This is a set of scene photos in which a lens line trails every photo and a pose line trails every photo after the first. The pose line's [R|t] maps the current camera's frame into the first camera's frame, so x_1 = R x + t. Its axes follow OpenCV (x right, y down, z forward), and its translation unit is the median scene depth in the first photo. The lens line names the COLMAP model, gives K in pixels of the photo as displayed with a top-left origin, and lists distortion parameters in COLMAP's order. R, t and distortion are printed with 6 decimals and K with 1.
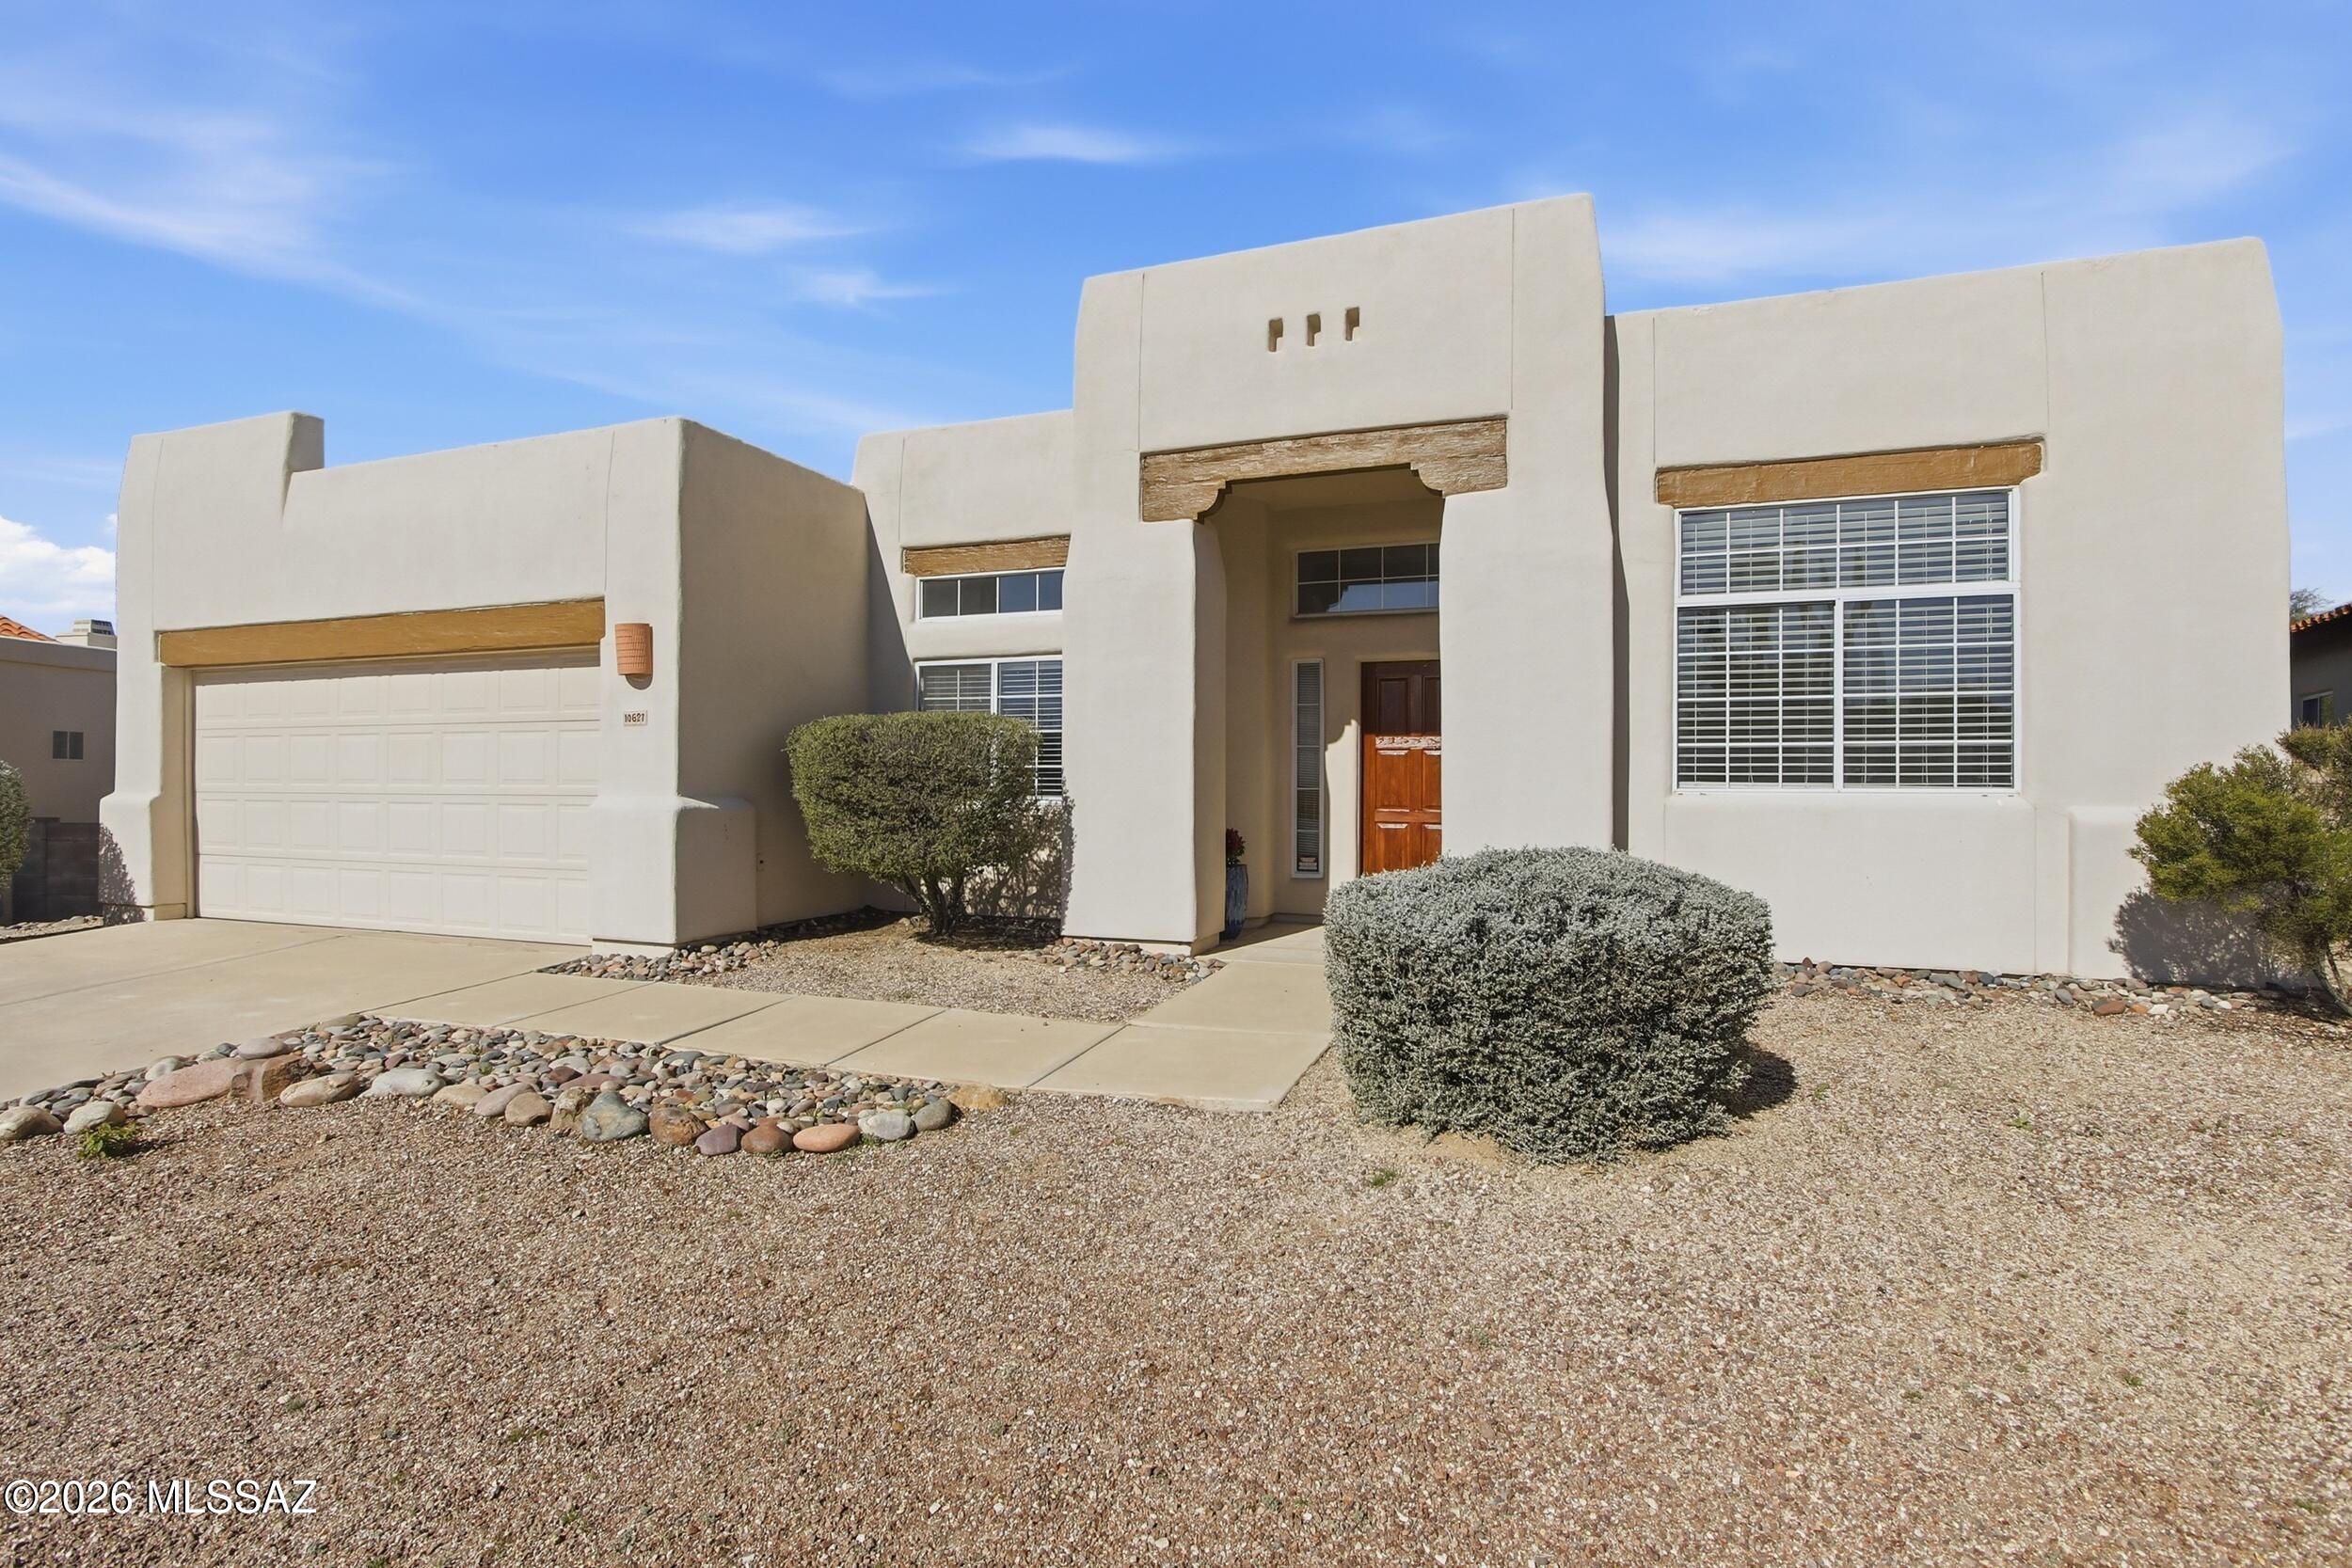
lens RADIAL K [[1087.4, 0, 1179.1], [0, 1087.4, 771.6], [0, 0, 1]] dist [-0.015948, 0.001003]
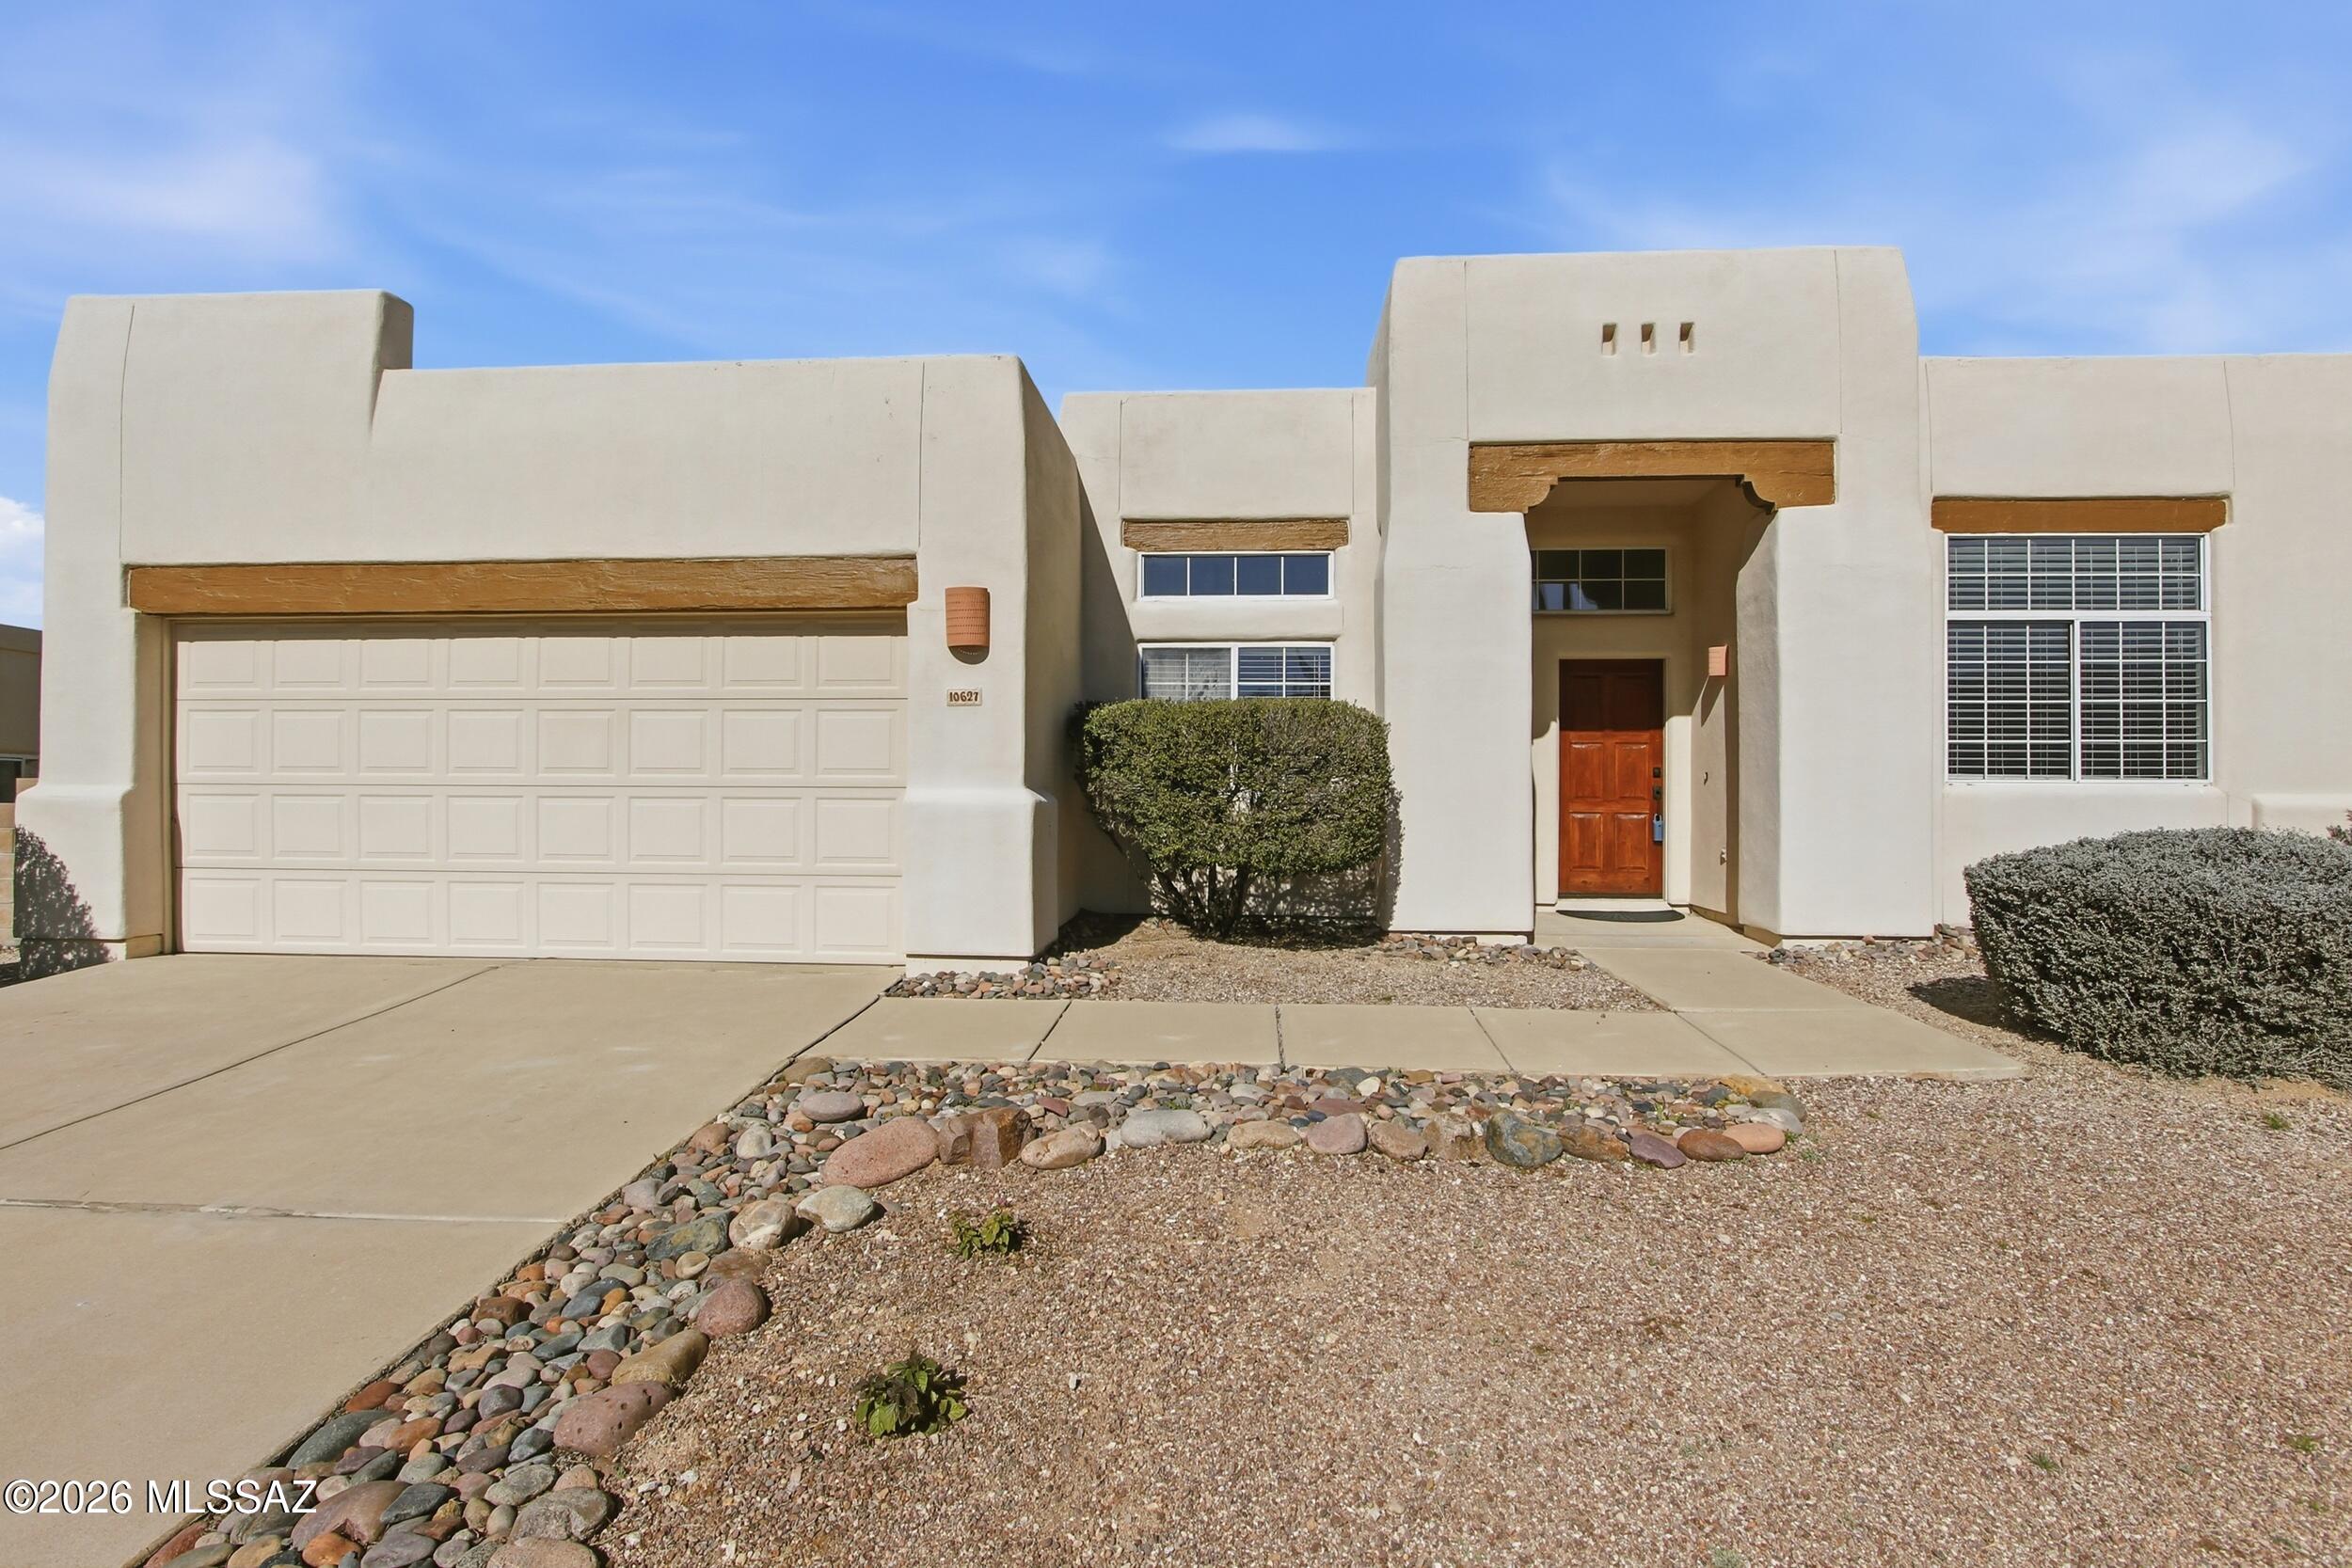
lens RADIAL K [[1109.1, 0, 1176.1], [0, 1109.1, 757.6], [0, 0, 1]] dist [-0.015728, 0.000579]
pose [[0.961499, 0.006498, 0.274733, -0.577974], [-0.004422, 0.999957, -0.008176, 0.004860], [-0.274774, 0.006647, 0.961486, 0.103049]]
